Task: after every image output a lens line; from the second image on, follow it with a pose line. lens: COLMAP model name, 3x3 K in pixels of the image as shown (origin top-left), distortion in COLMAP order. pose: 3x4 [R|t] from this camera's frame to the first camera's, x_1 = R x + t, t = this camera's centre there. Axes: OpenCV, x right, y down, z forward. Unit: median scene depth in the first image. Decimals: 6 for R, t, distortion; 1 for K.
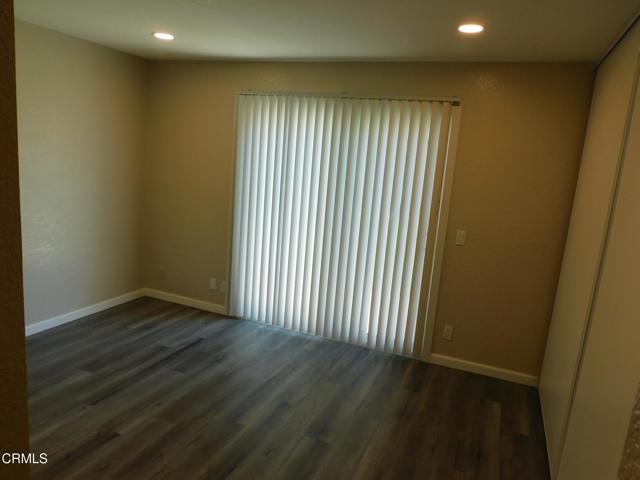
lens RADIAL K [[456.6, 0, 319.4], [0, 456.6, 242.8], [0, 0, 1]] dist [-0.003147, -0.007616]
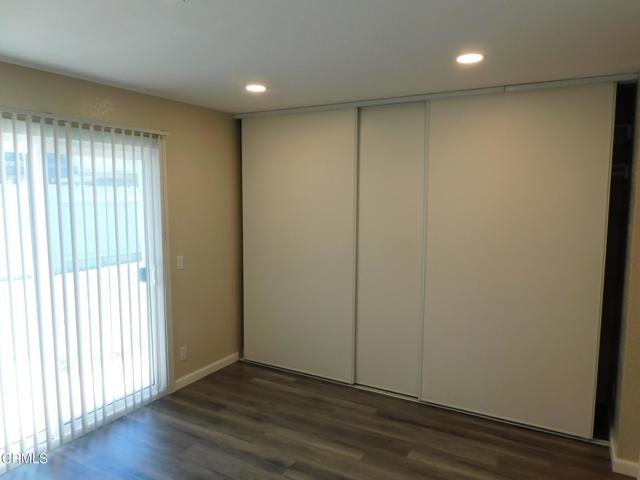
lens RADIAL K [[456.6, 0, 319.2], [0, 456.6, 238.9], [0, 0, 1]] dist [-0.003147, -0.007616]
pose [[0.143878, -0.176671, 0.973697, -0.748809], [0.195184, 0.969673, 0.147100, -0.174288], [-0.970156, 0.168886, 0.173998, 0.546857]]
